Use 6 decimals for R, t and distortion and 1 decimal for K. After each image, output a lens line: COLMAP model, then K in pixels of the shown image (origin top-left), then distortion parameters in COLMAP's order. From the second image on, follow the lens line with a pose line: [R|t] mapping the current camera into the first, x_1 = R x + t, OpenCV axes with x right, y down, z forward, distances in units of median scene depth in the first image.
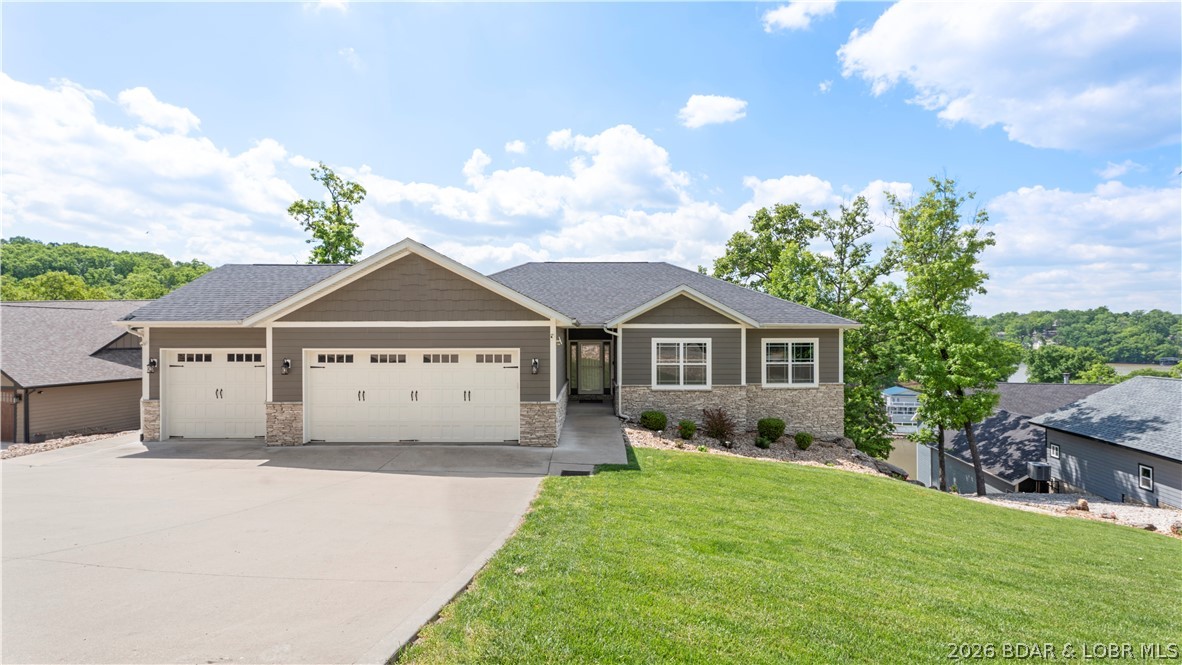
lens RADIAL K [[526.1, 0, 590.1], [0, 526.1, 332.7], [0, 0, 1]] dist [0.002668, -0.000296]
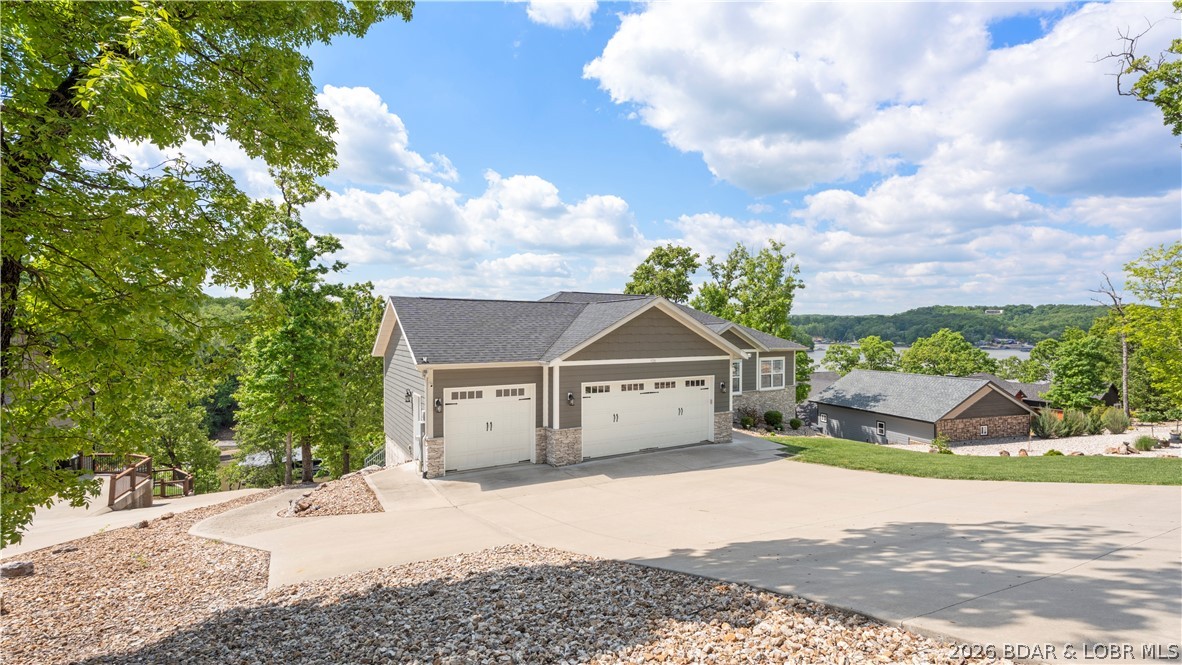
lens RADIAL K [[542.2, 0, 619.7], [0, 542.2, 329.5], [0, 0, 1]] dist [-0.000337, -0.000118]
pose [[0.835603, 0.006187, 0.549299, -0.883456], [-0.012708, 0.999887, 0.008069, -0.079267], [-0.549187, -0.013723, 0.835587, -0.069628]]
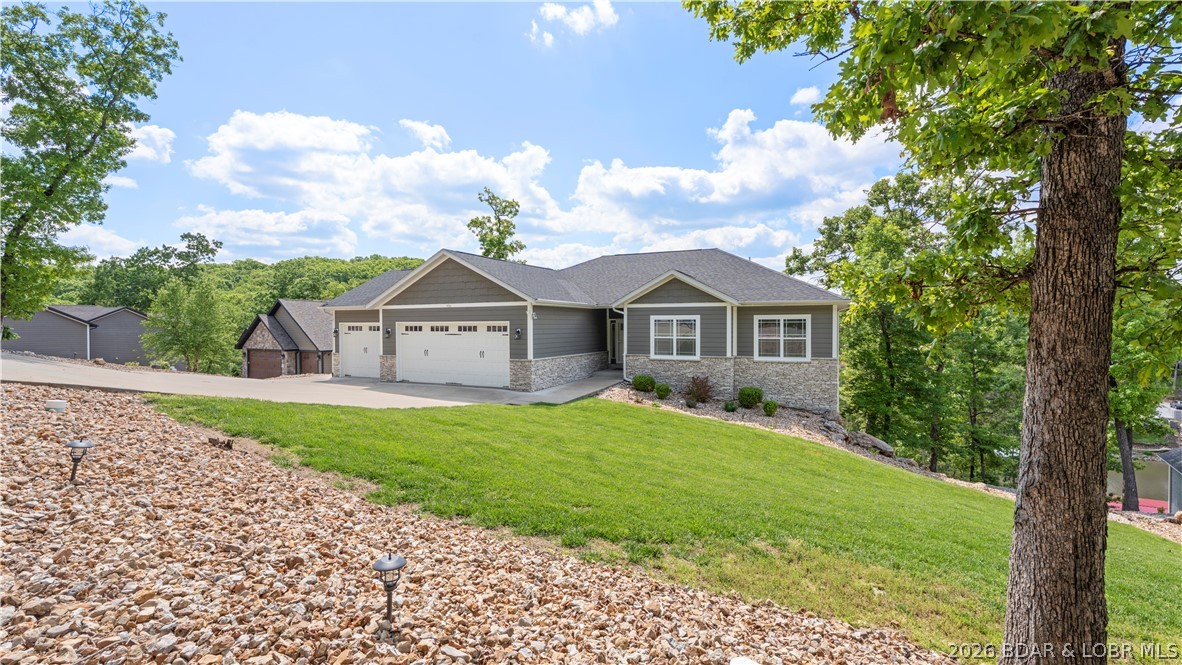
lens RADIAL K [[526.1, 0, 590.1], [0, 526.1, 332.7], [0, 0, 1]] dist [0.002668, -0.000296]
pose [[0.899898, 0.005146, -0.436070, 0.514465], [0.003118, 0.999829, 0.018233, 0.026921], [0.436089, -0.017768, 0.899728, -0.133320]]
